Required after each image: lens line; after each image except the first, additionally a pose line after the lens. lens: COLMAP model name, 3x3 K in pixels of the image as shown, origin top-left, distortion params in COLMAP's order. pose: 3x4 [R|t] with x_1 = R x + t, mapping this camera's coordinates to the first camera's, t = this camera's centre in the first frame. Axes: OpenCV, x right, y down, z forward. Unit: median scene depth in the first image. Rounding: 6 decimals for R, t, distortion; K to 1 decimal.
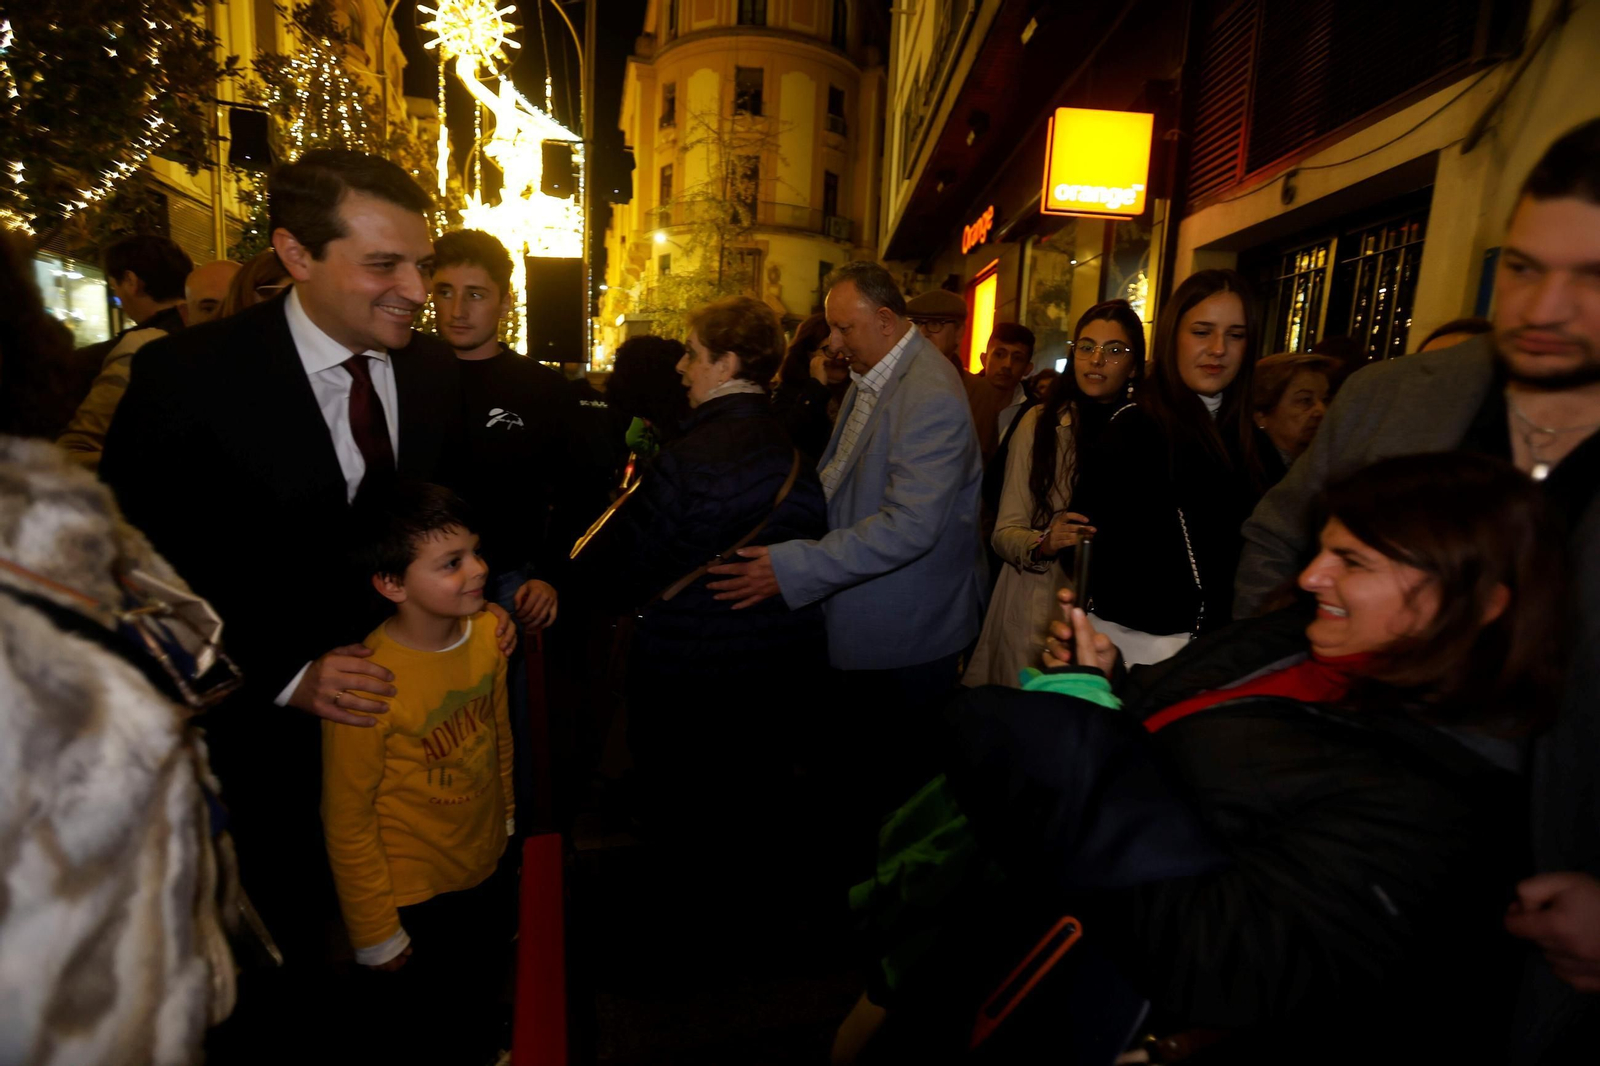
lens RADIAL K [[731.4, 0, 800.0], [0, 731.4, 533.0], [0, 0, 1]] dist [-0.091118, 0.040825]
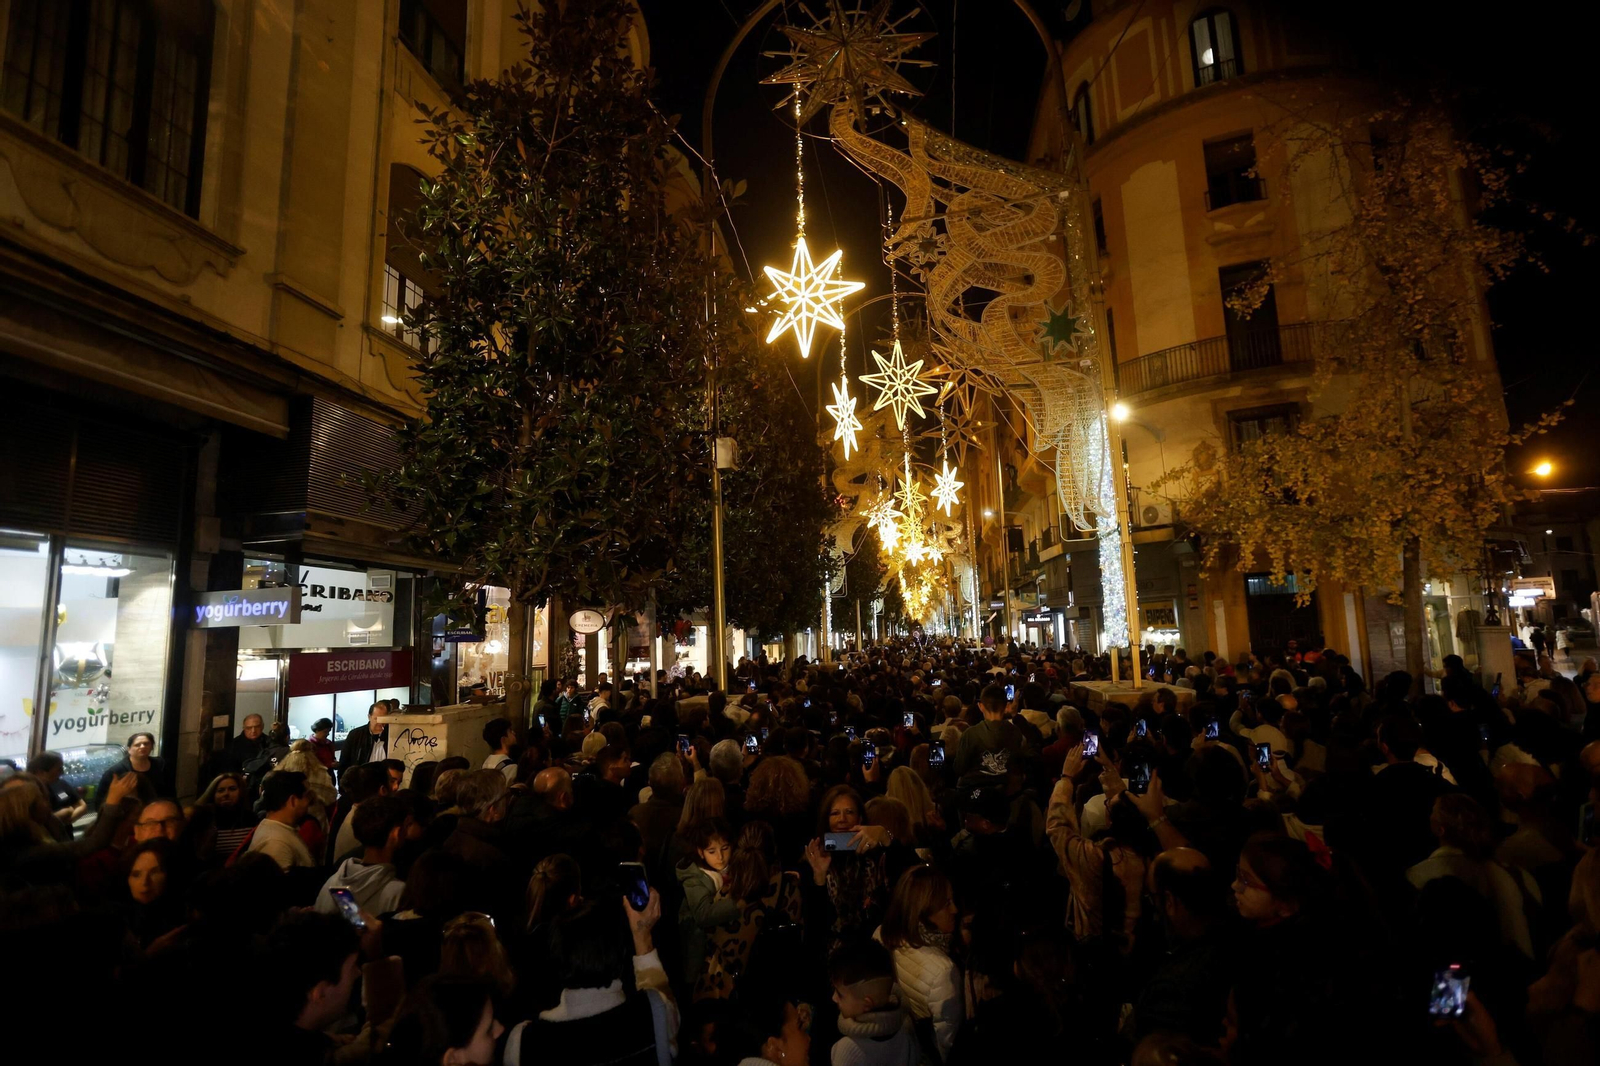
lens RADIAL K [[804.7, 0, 799.3], [0, 804.7, 525.7], [0, 0, 1]] dist [-0.071578, 0.032708]
pose [[0.904492, -0.141447, -0.402351, -0.302964], [0.007010, 0.948204, -0.317585, -0.170667], [0.426432, 0.284433, 0.858635, 0.542153]]
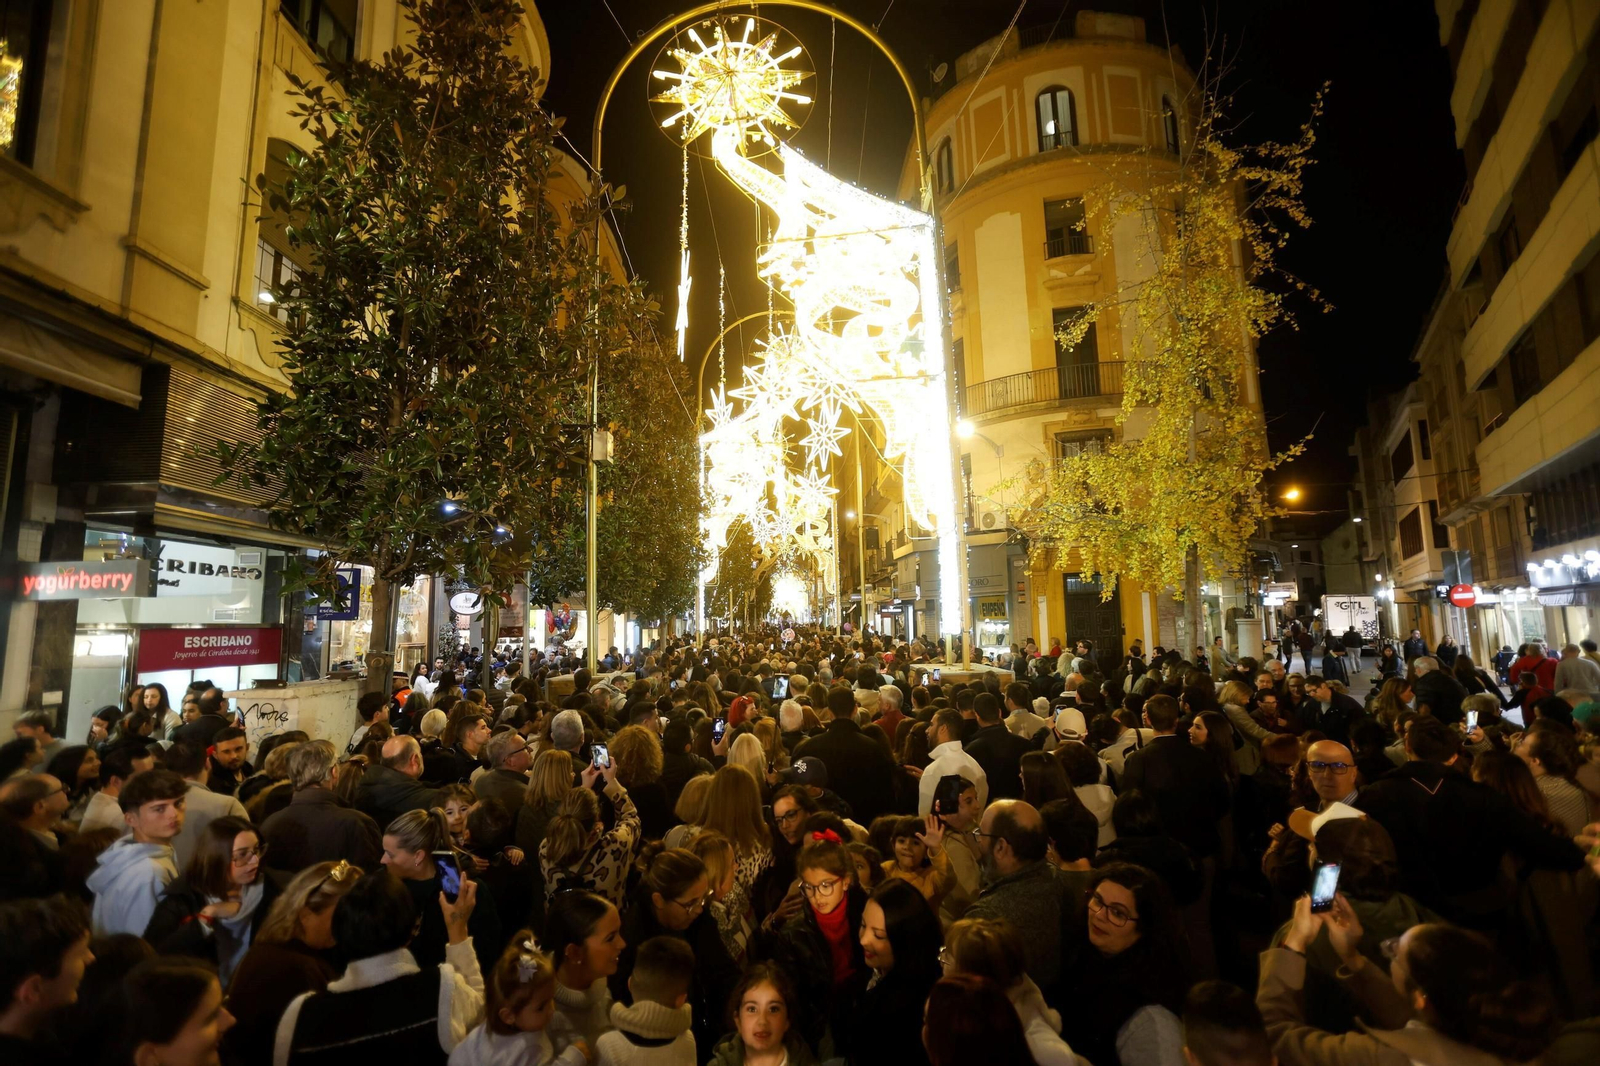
lens RADIAL K [[731.4, 0, 800.0], [0, 731.4, 533.0], [0, 0, 1]] dist [-0.091118, 0.040825]
pose [[0.960175, -0.106245, -0.258410, -0.294801], [0.023732, 0.952549, -0.303458, -0.169752], [0.278389, 0.285241, 0.917135, 0.557680]]
